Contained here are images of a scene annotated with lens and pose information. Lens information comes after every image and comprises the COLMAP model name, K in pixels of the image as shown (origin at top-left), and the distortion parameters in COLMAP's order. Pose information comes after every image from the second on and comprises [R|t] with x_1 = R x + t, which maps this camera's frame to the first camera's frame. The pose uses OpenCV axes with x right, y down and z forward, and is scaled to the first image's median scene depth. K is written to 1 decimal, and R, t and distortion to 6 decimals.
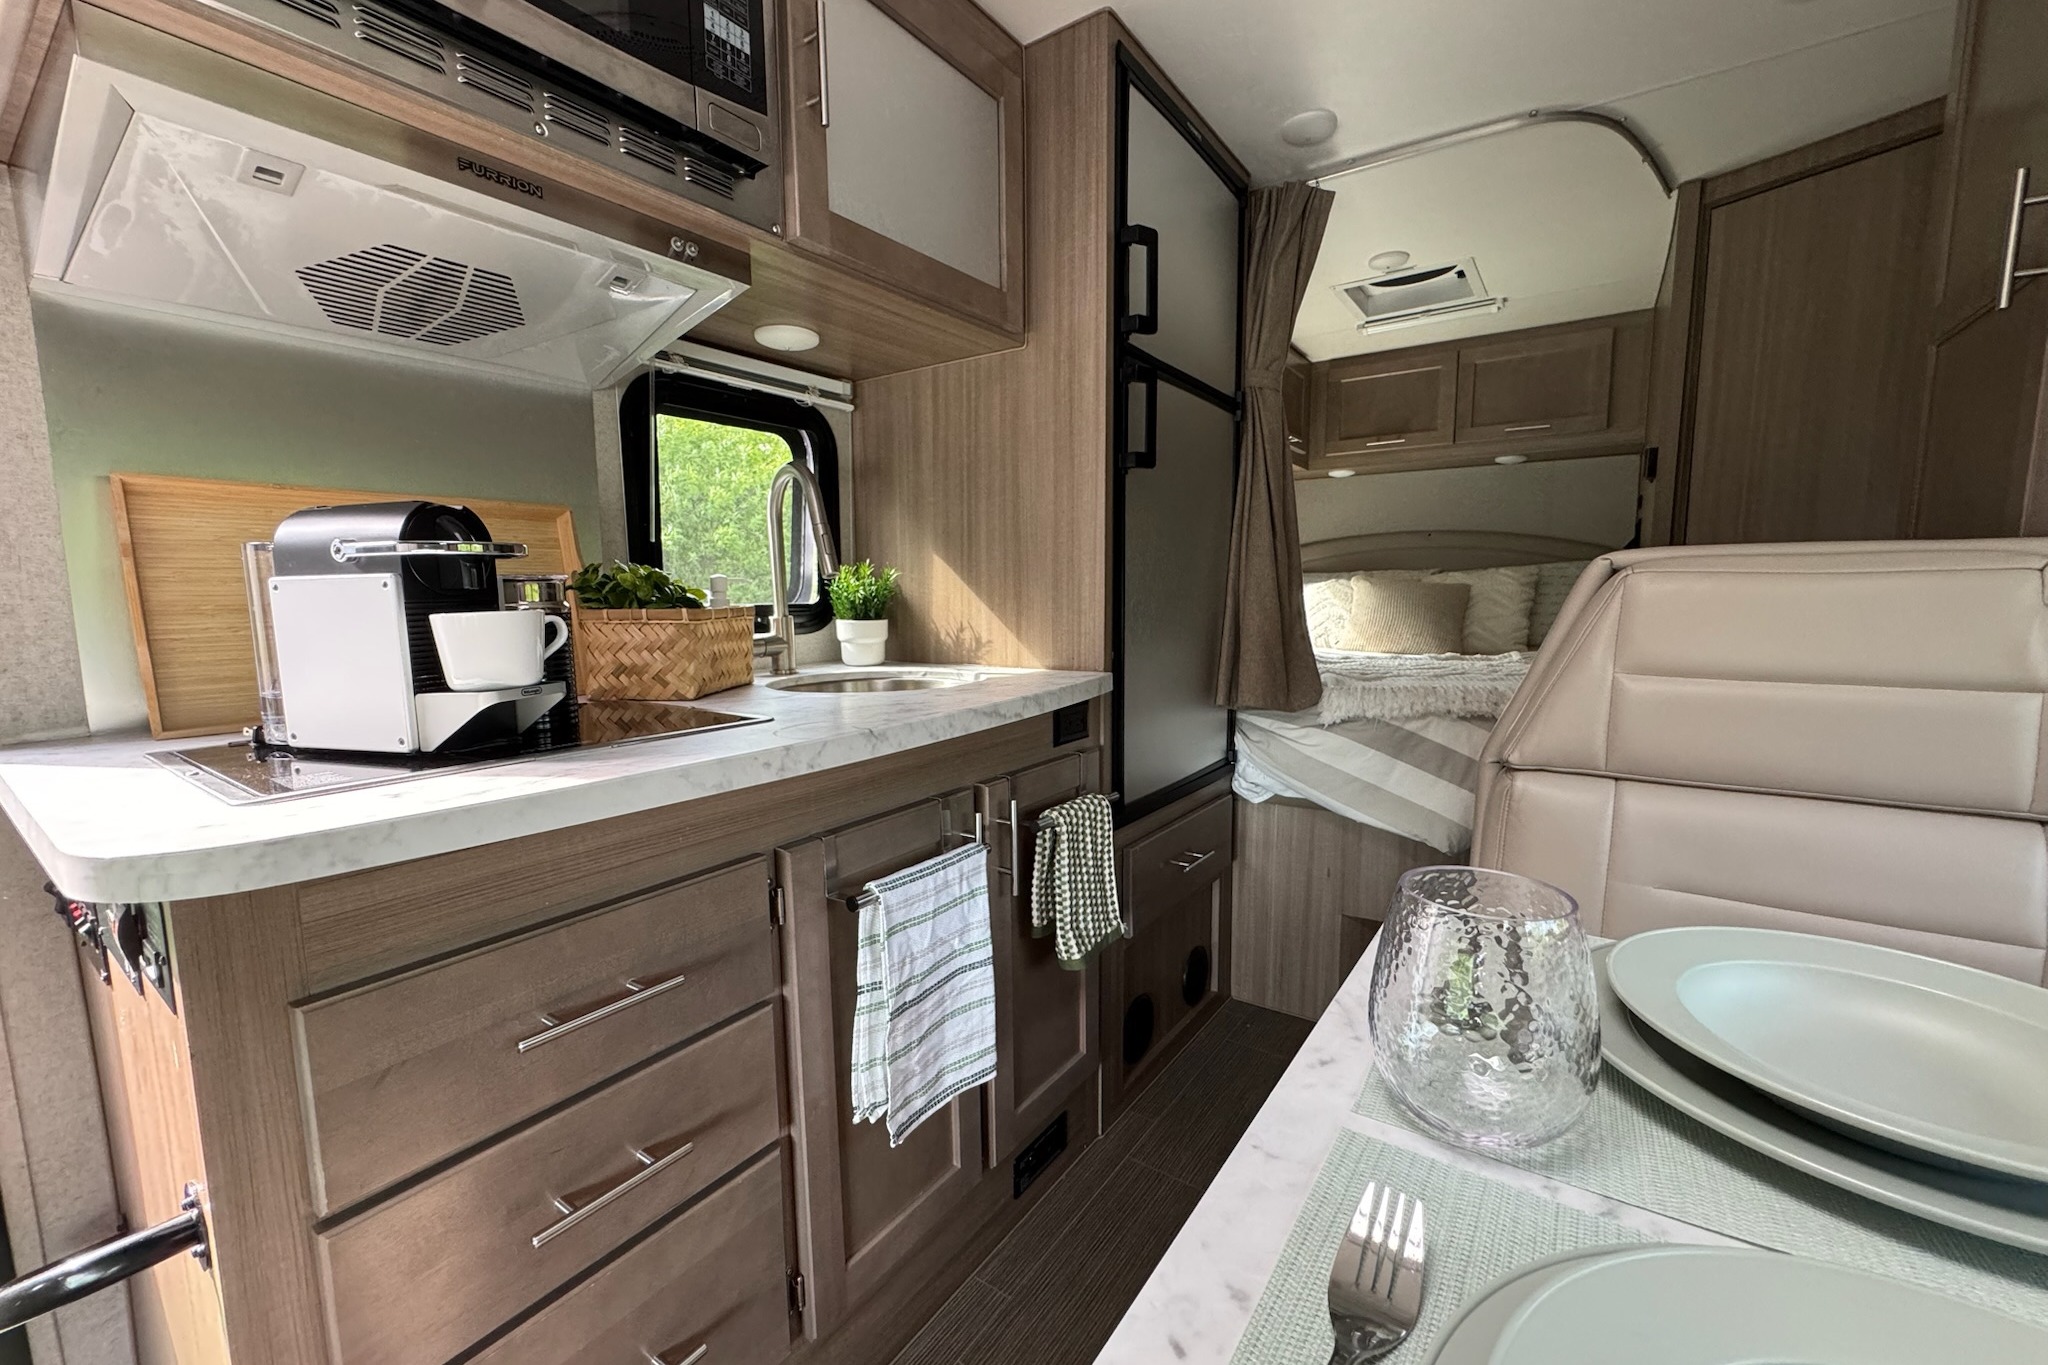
lens RADIAL K [[818.3, 0, 1024.0], [0, 818.3, 682.5], [0, 0, 1]] dist [0.000110, -0.000276]
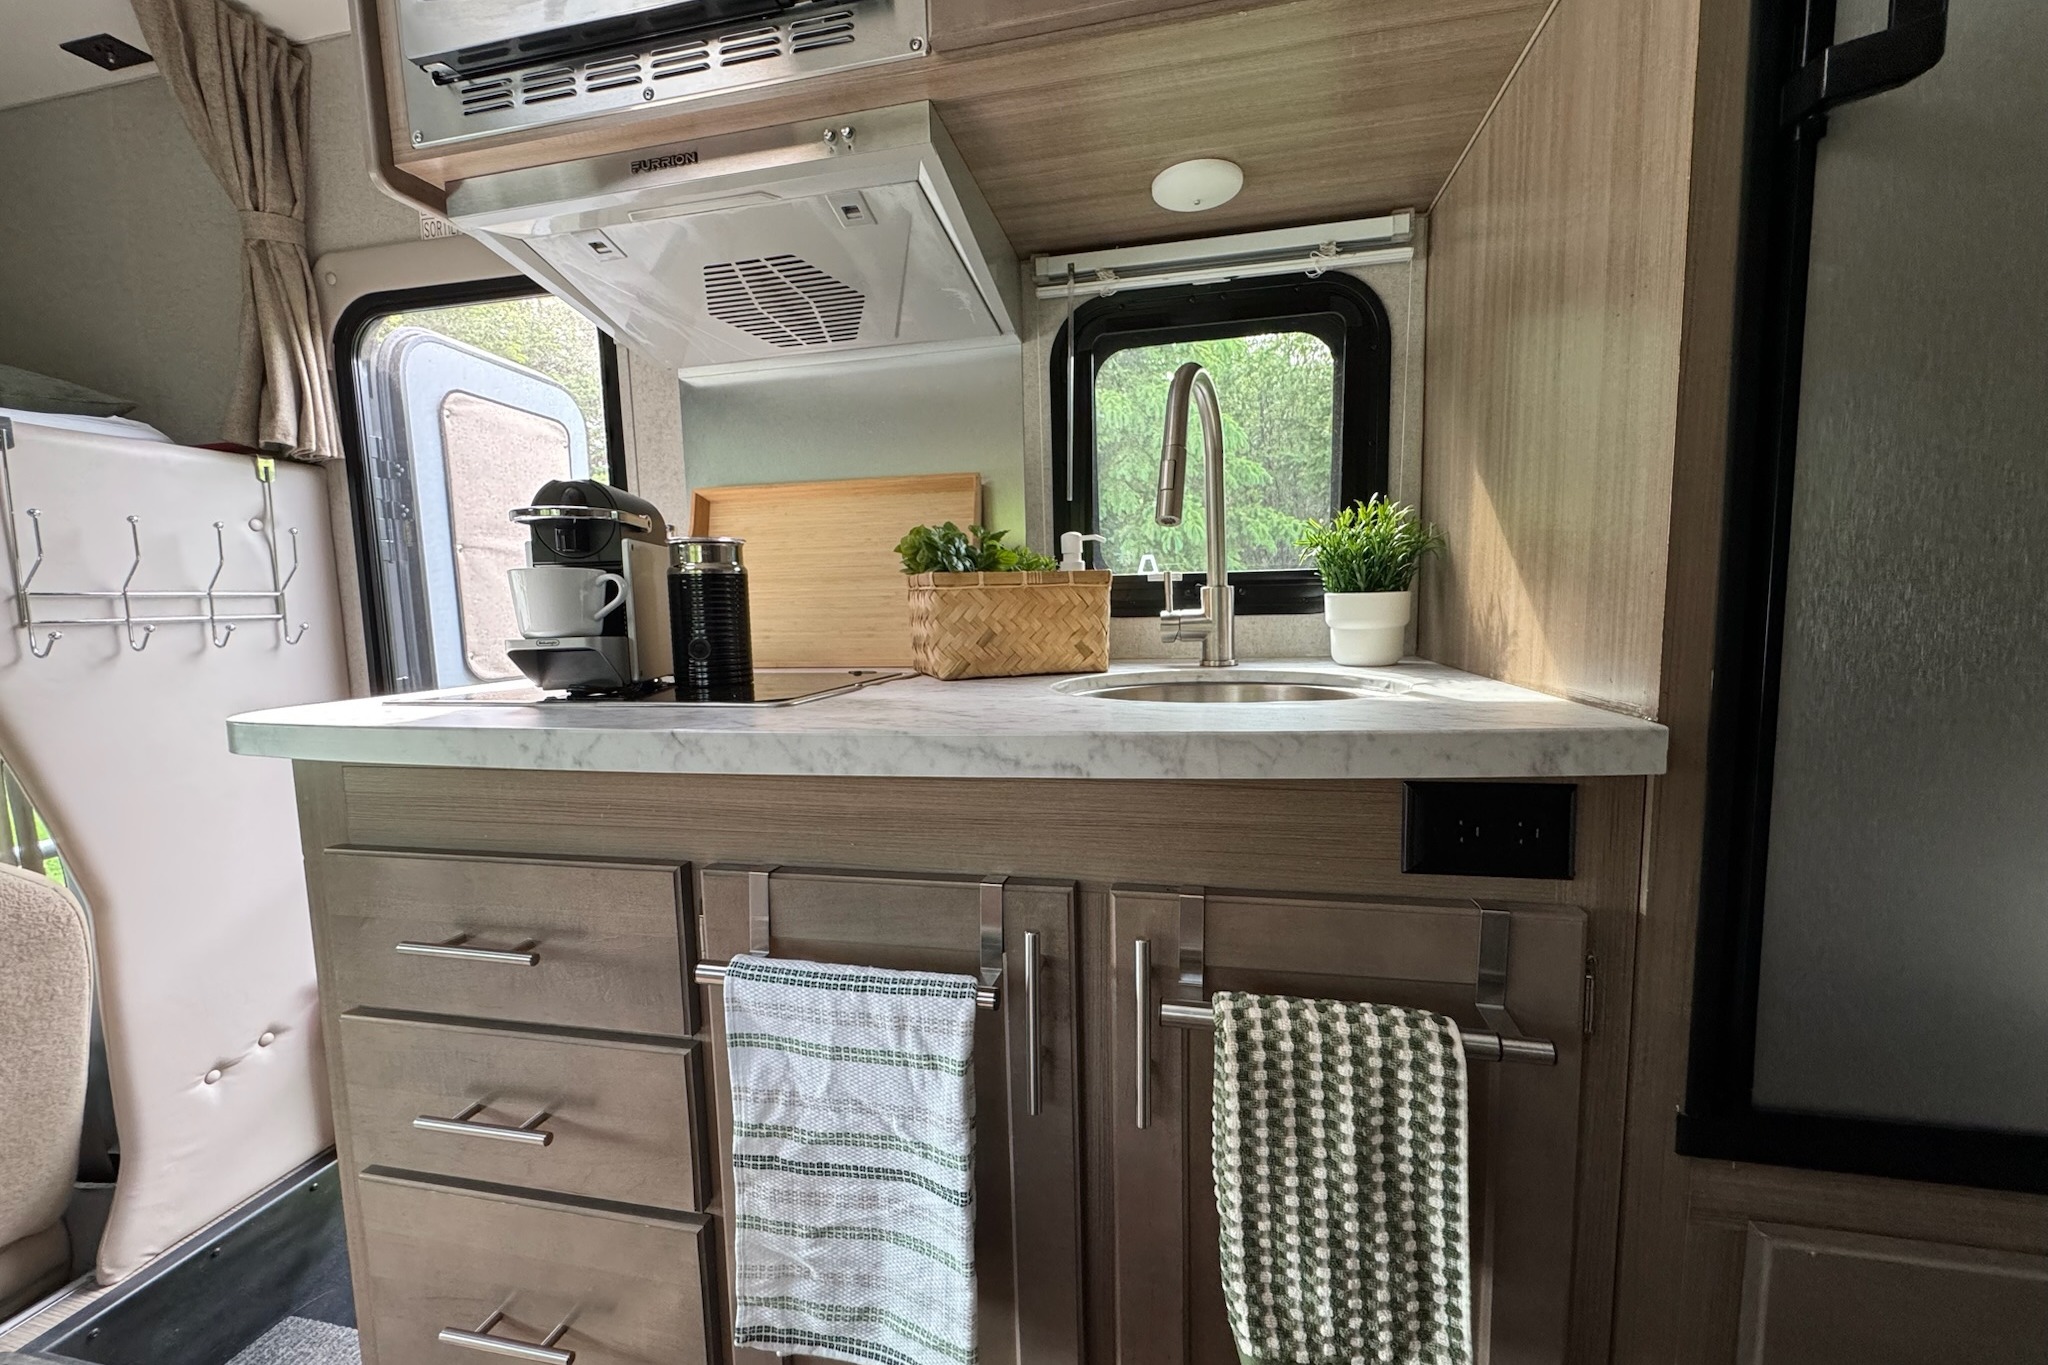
lens RADIAL K [[818.3, 0, 1024.0], [0, 818.3, 682.5], [0, 0, 1]] dist [0.000110, -0.000276]
pose [[0.387760, 0.093120, -0.917045, 0.301952], [-0.083863, 0.994322, 0.065507, -0.028820], [0.917937, 0.051505, 0.393368, 0.547556]]
